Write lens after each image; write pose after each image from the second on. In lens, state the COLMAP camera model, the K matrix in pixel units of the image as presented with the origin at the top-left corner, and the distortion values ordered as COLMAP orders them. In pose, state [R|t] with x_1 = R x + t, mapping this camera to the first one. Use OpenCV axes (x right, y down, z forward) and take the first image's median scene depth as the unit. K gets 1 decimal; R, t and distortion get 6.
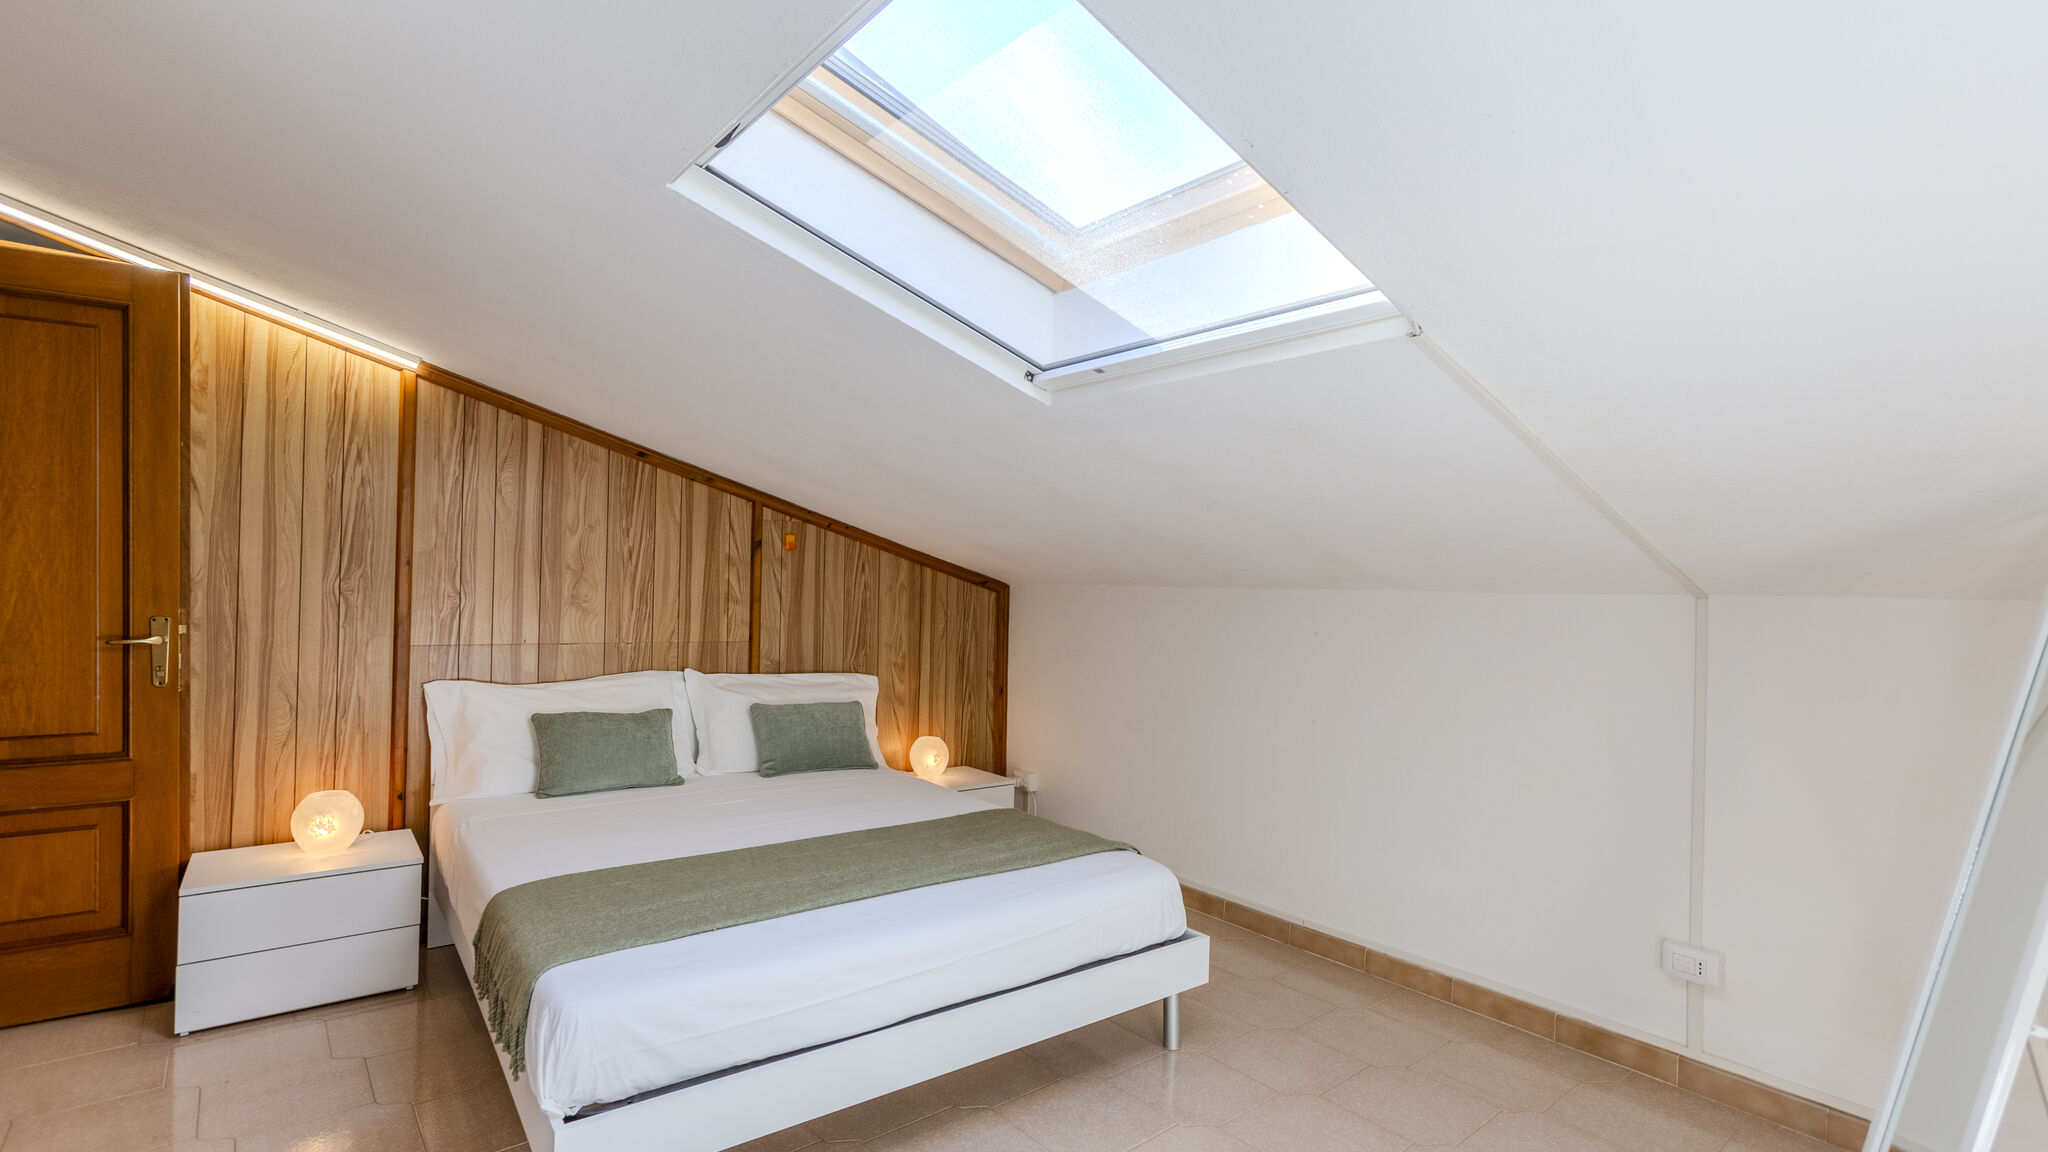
lens RADIAL K [[936.4, 0, 1010.9], [0, 936.4, 596.3], [0, 0, 1]] dist [0.004579, 0.001607]
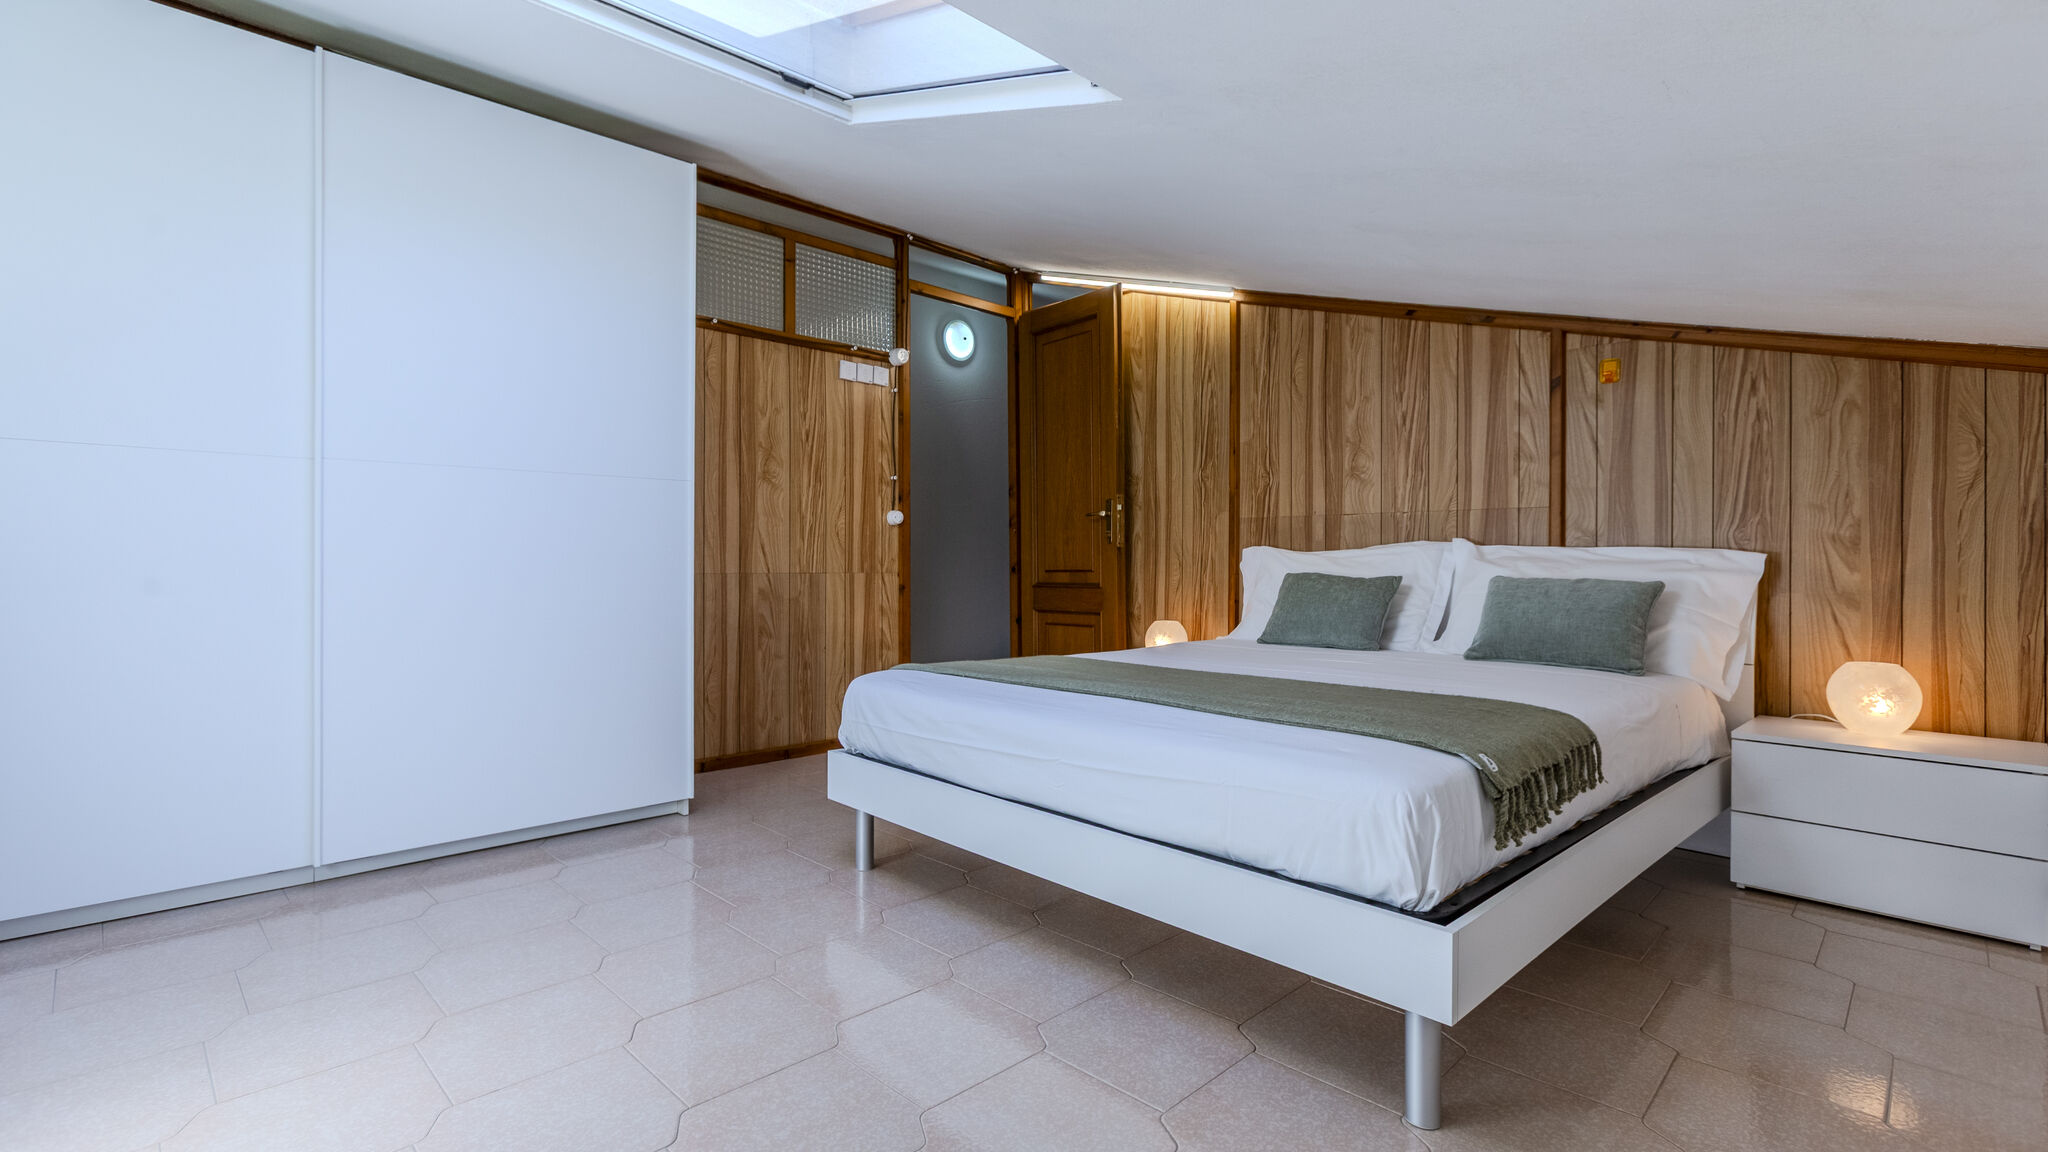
lens RADIAL K [[948.5, 0, 1026.3], [0, 948.5, 553.4], [0, 0, 1]] dist [-0.000062, 0.007310]
pose [[0.103229, -0.037153, -0.993964, 0.512852], [-0.006334, 0.999257, -0.038009, 0.131434], [0.994637, 0.010220, 0.102917, 0.519396]]
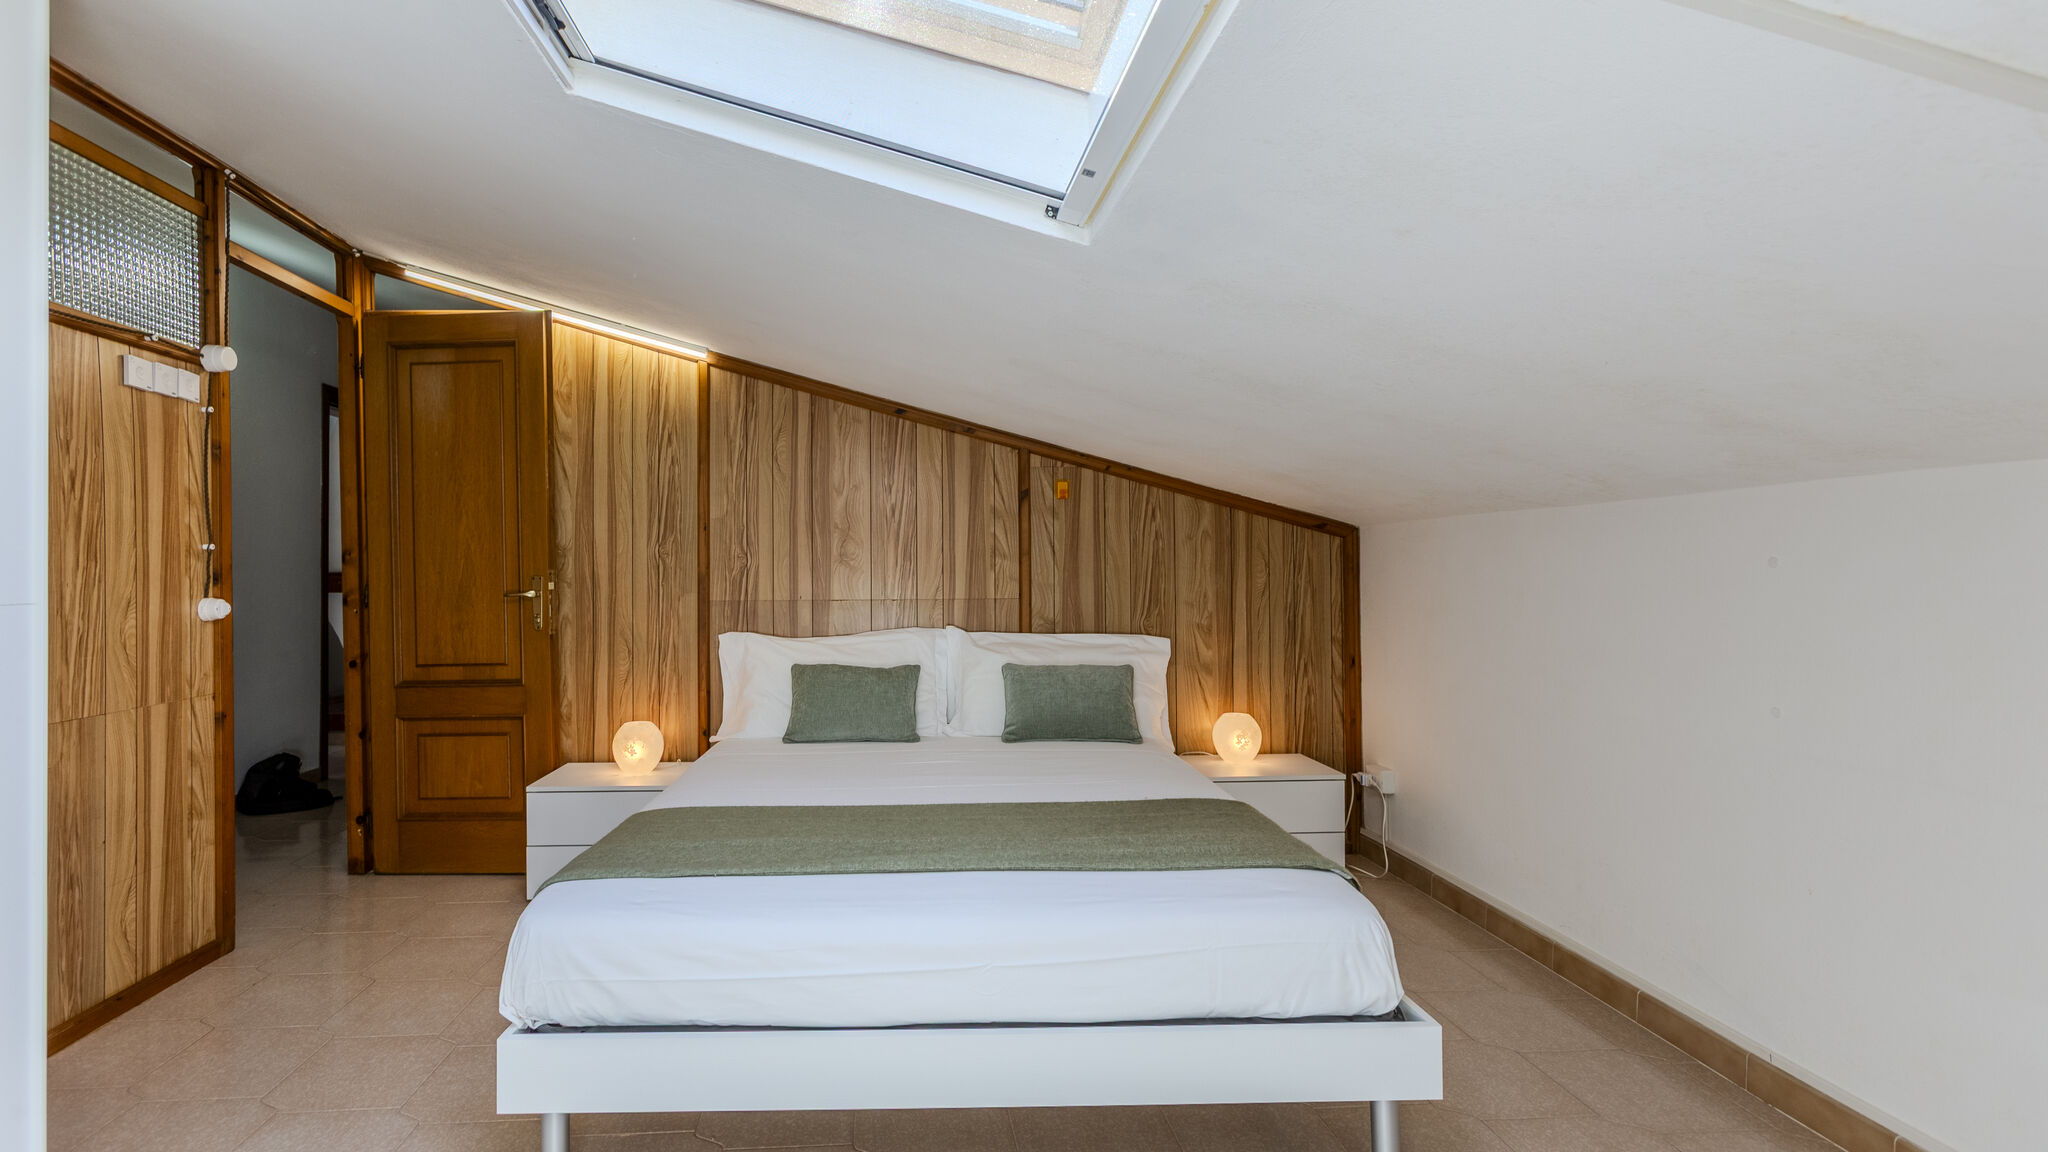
lens RADIAL K [[958.5, 0, 943.3], [0, 958.5, 567.2], [0, 0, 1]] dist [-0.045268, 0.059315]
pose [[0.811878, -0.035914, -0.582722, 0.236151], [0.025916, 0.999339, -0.025484, 0.042843], [0.583252, 0.005588, 0.812272, 0.195470]]
